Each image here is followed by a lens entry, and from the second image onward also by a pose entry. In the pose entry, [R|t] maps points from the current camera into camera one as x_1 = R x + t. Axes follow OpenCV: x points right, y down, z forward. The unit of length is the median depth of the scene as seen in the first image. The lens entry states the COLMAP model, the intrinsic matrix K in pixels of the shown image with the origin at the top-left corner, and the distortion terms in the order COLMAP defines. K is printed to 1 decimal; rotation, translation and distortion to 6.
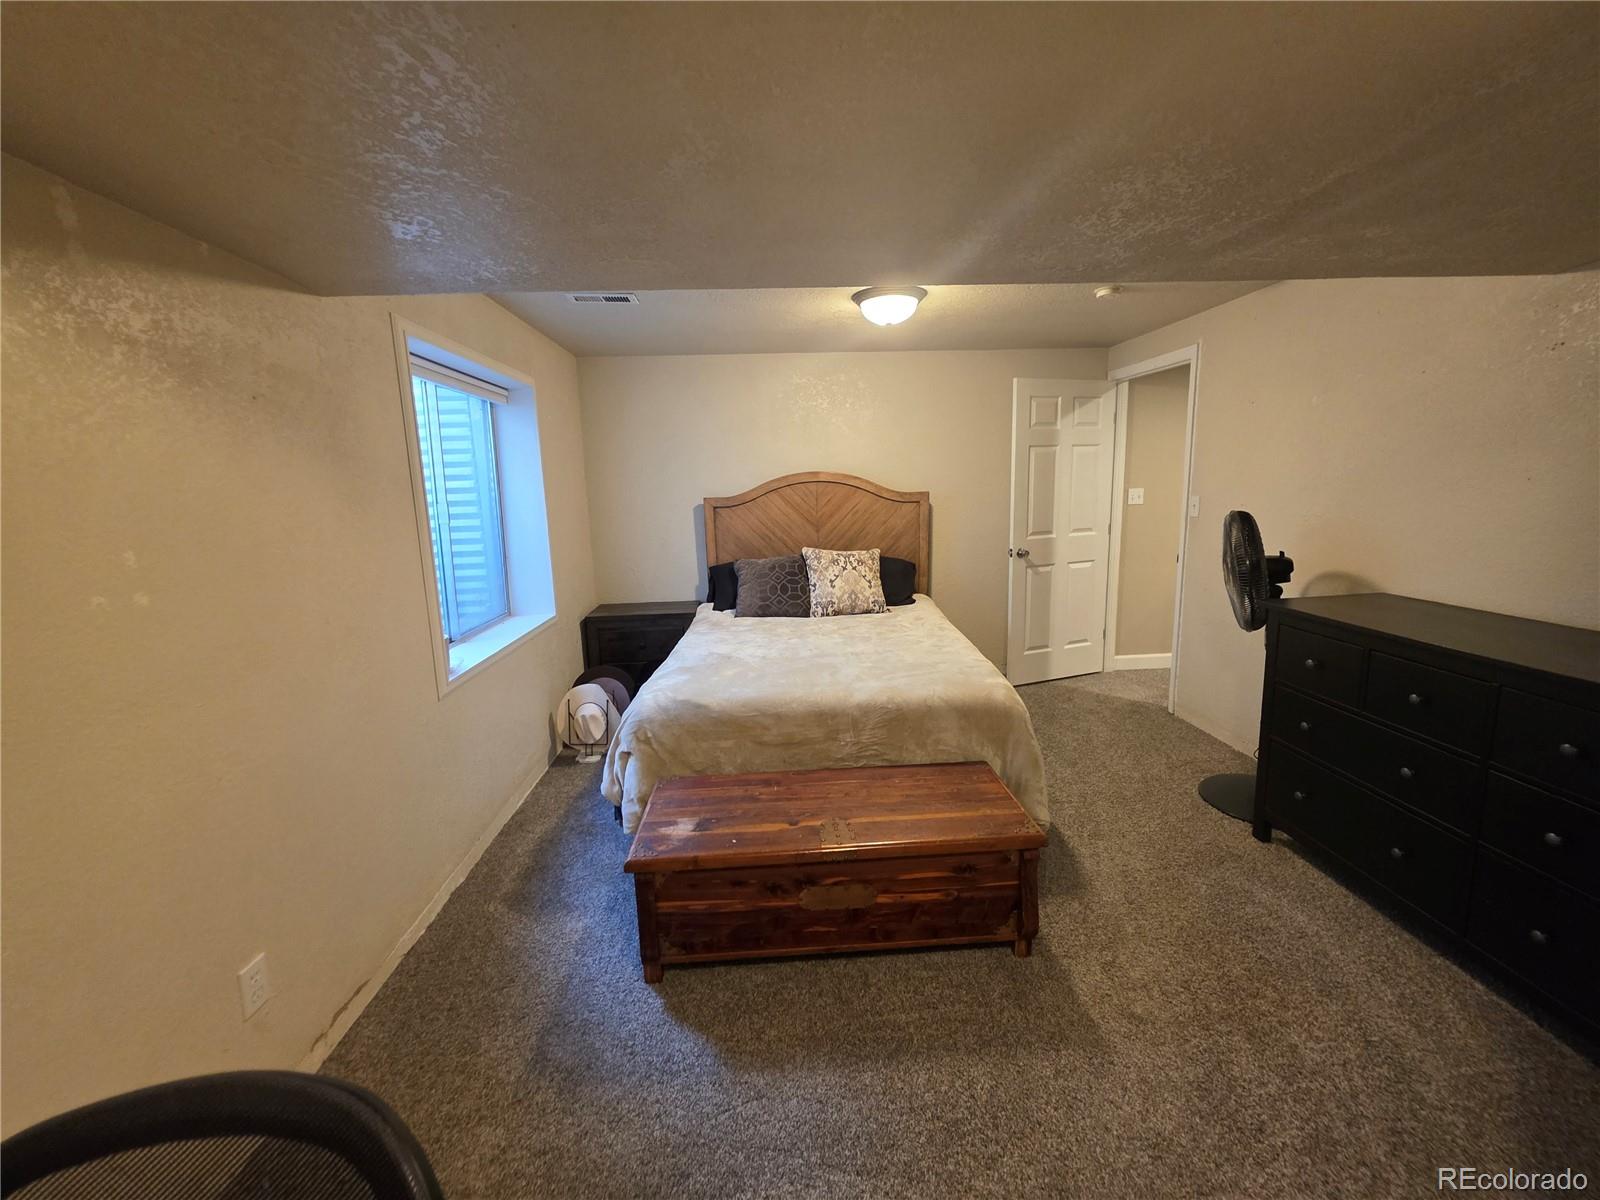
lens RADIAL K [[638.3, 0, 804.8], [0, 638.3, 589.4], [0, 0, 1]] dist [0.001021, -0.000493]
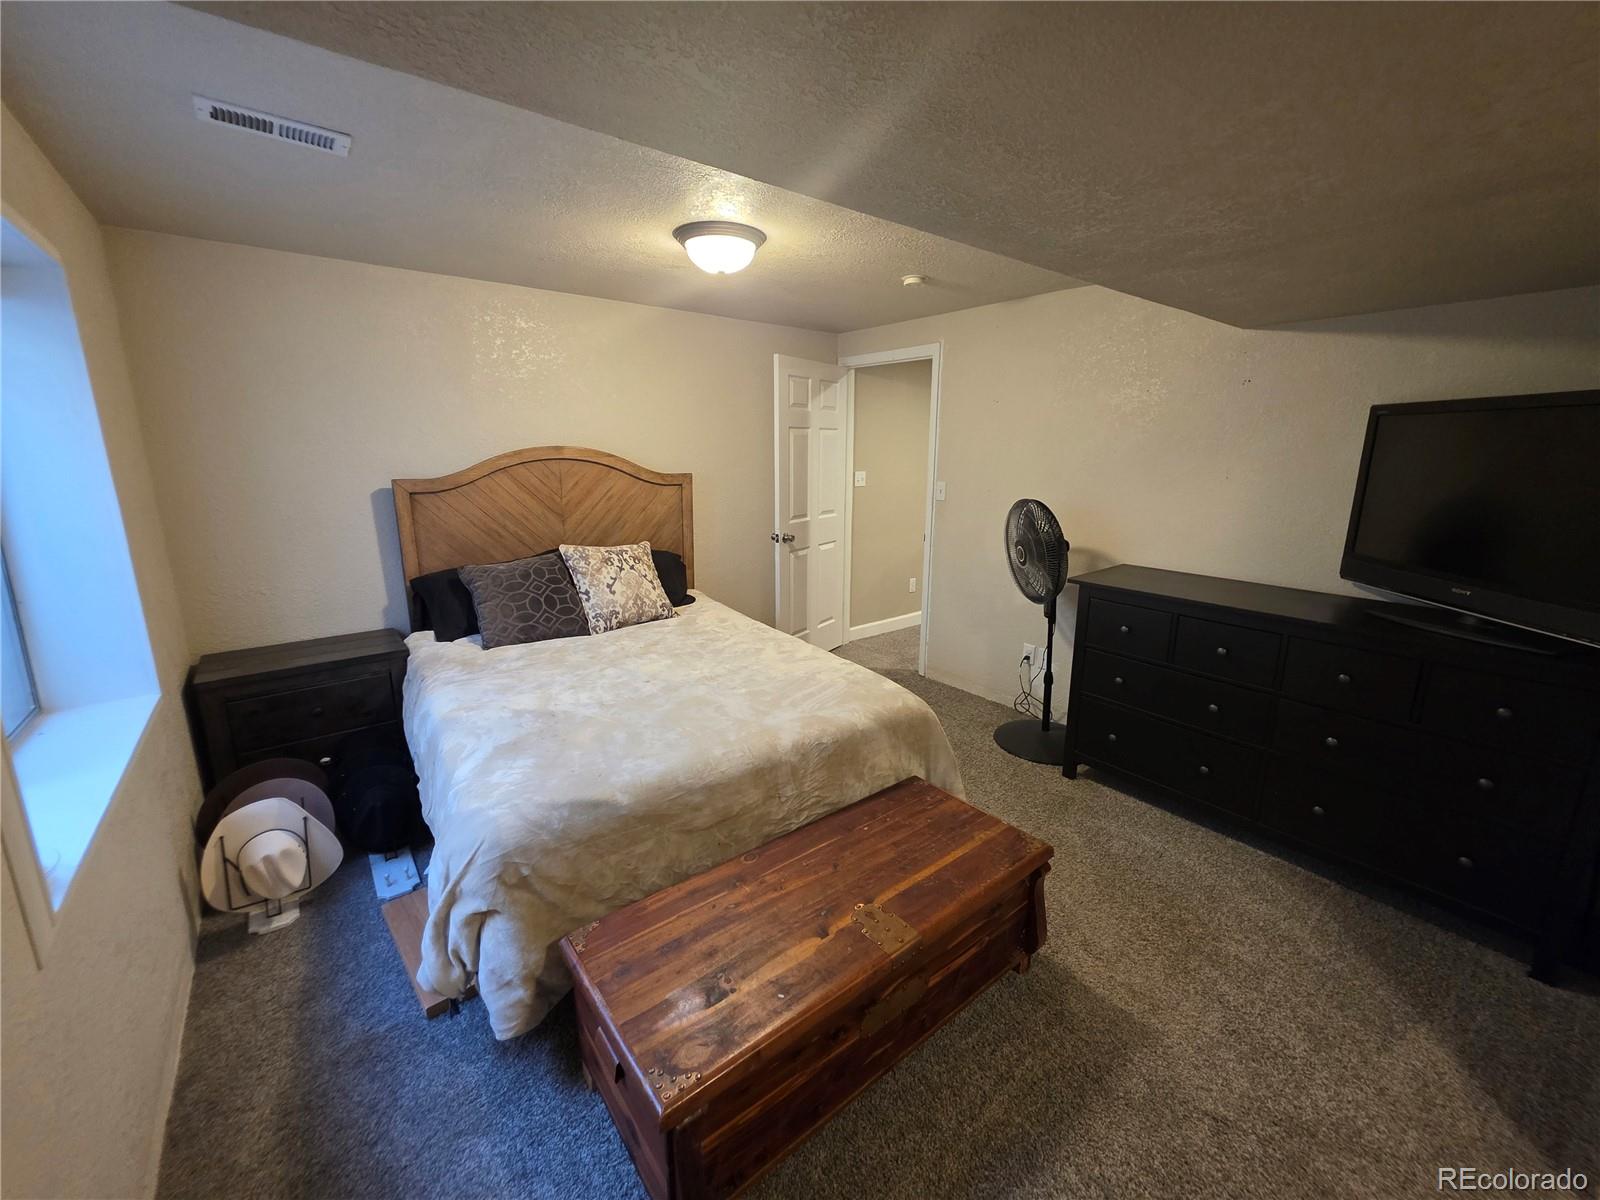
lens RADIAL K [[638.3, 0, 804.8], [0, 638.3, 589.4], [0, 0, 1]] dist [0.001021, -0.000493]
pose [[0.817984, -0.094125, 0.567488, -0.212360], [0.068236, 0.995434, 0.066748, -0.045163], [-0.571179, -0.015876, 0.820672, 0.199121]]
